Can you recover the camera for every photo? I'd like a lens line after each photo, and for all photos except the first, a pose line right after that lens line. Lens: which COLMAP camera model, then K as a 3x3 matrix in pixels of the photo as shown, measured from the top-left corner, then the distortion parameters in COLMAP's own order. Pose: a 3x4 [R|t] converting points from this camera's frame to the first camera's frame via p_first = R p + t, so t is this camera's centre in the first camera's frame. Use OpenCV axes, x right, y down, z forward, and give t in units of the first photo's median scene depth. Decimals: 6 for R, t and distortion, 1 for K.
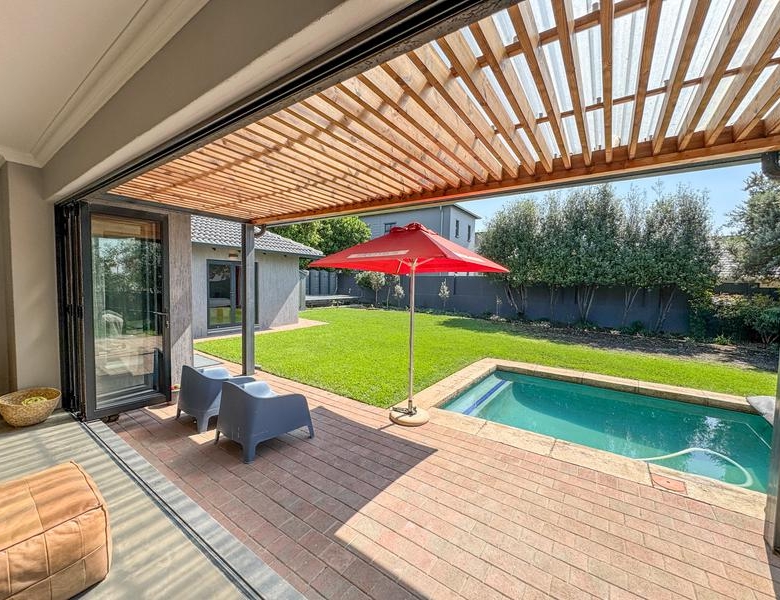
lens RADIAL K [[317.5, 0, 391.8], [0, 317.5, 300.3], [0, 0, 1]] dist [-0.002788, 0.000560]
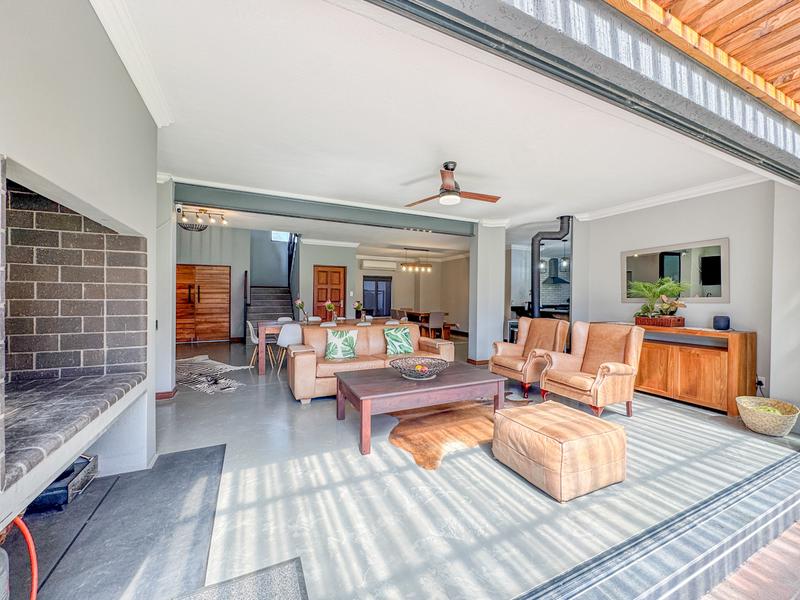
lens RADIAL K [[318.1, 0, 399.5], [0, 318.1, 298.6], [0, 0, 1]] dist [-0.002945, 0.000555]
pose [[-0.510009, -0.020155, -0.859933, 0.074896], [-0.071780, 0.997236, 0.019198, 0.012308], [0.857169, 0.071518, -0.510046, 0.146914]]
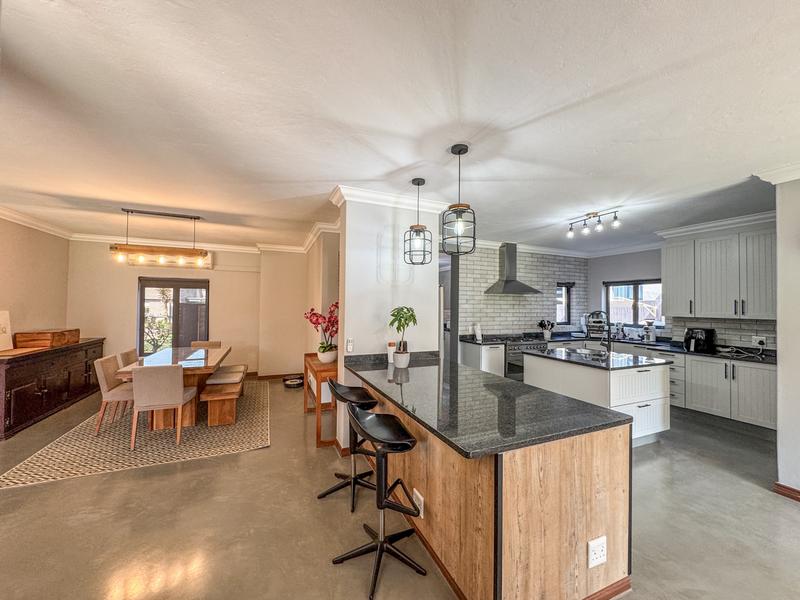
lens RADIAL K [[318.1, 0, 400.2], [0, 318.1, 300.7], [0, 0, 1]] dist [-0.002945, 0.000555]
pose [[-0.529102, -0.036433, -0.847776, -0.520705], [-0.072158, 0.997391, 0.002172, -0.027593], [0.845485, 0.062323, -0.530351, 0.176131]]
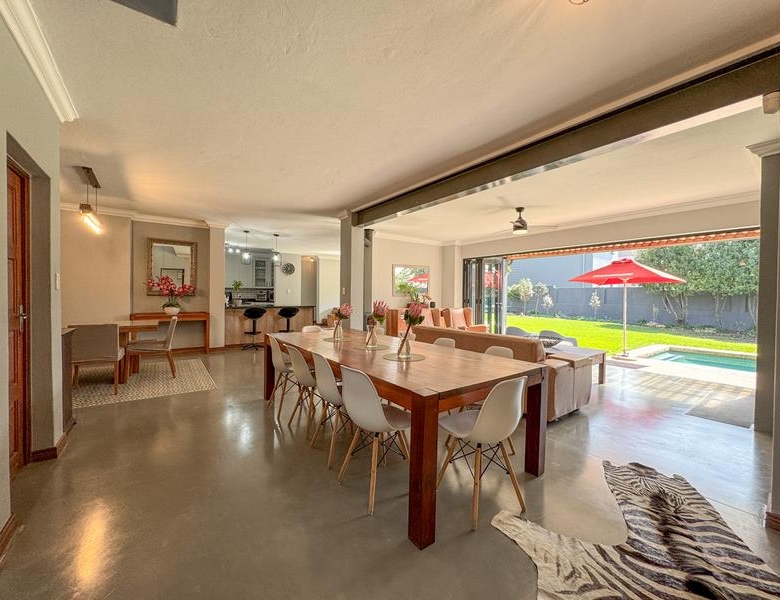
lens RADIAL K [[317.5, 0, 390.3], [0, 317.5, 299.5], [0, 0, 1]] dist [-0.002788, 0.000560]
pose [[0.944612, -0.004235, -0.328162, -0.243383], [-0.011799, 0.998832, -0.046854, 0.044041], [0.327977, 0.048131, 0.943459, -0.483614]]
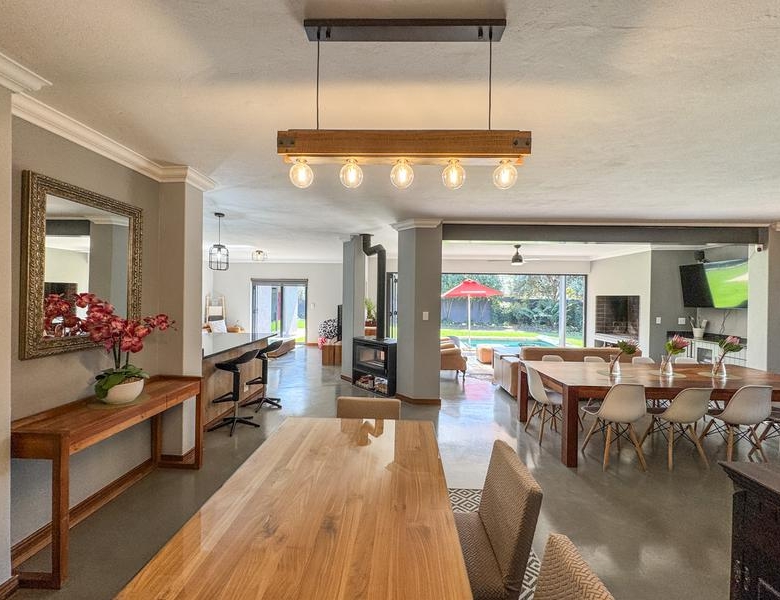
lens RADIAL K [[317.5, 0, 391.8], [0, 317.5, 295.7], [0, 0, 1]] dist [-0.002788, 0.000560]
pose [[0.834208, -0.007809, 0.551395, -0.753590], [0.036635, 0.998476, -0.041285, -0.003536], [-0.550232, 0.054641, 0.833222, -0.351094]]
